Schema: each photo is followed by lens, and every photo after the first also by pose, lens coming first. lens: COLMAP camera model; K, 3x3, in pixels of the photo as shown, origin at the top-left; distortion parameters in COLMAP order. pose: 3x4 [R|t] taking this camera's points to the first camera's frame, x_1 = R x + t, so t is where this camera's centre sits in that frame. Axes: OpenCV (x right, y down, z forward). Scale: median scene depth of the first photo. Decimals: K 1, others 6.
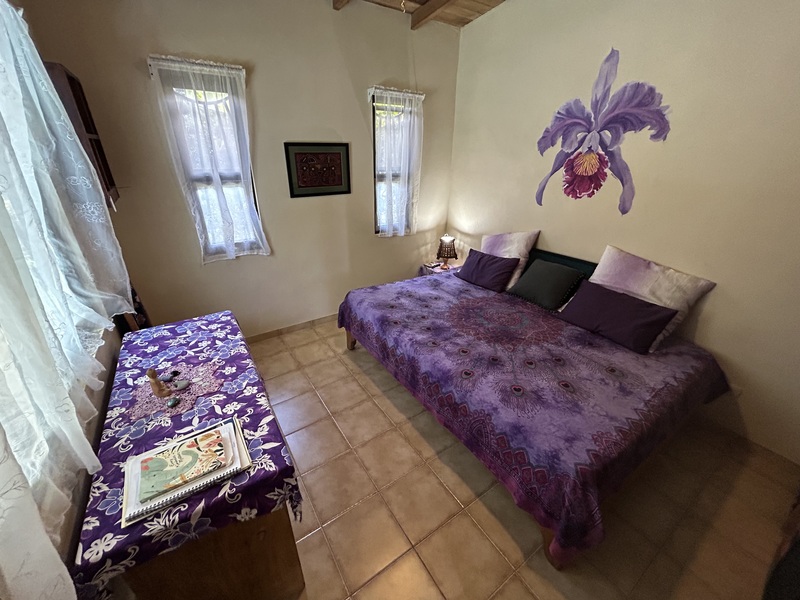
lens RADIAL K [[323.8, 0, 400.0], [0, 323.8, 300.0], [0, 0, 1]] dist [0.000146, 0.000604]
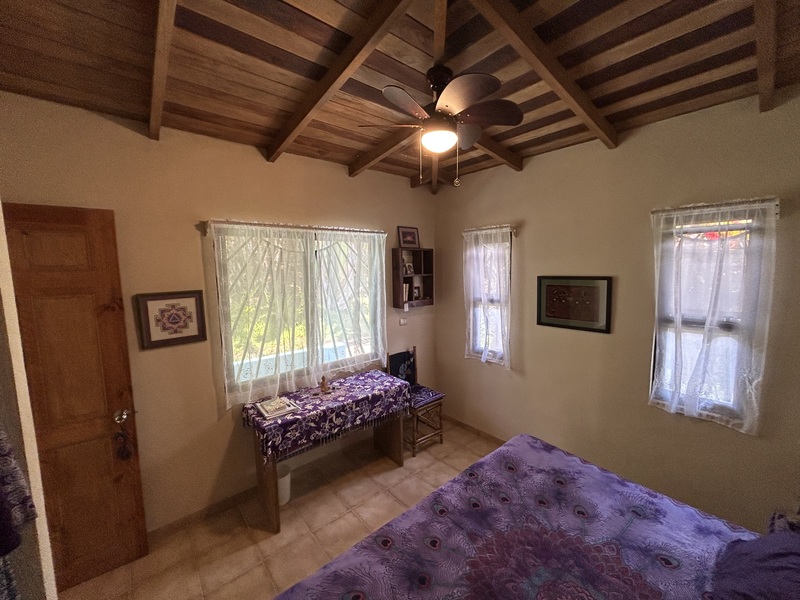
lens RADIAL K [[323.8, 0, 400.0], [0, 323.8, 300.0], [0, 0, 1]] dist [0.000146, 0.000604]
pose [[0.096173, 0.088931, -0.991384, 0.783260], [-0.408698, 0.911696, 0.042135, -0.311043], [0.907588, 0.401125, 0.124026, 0.549415]]
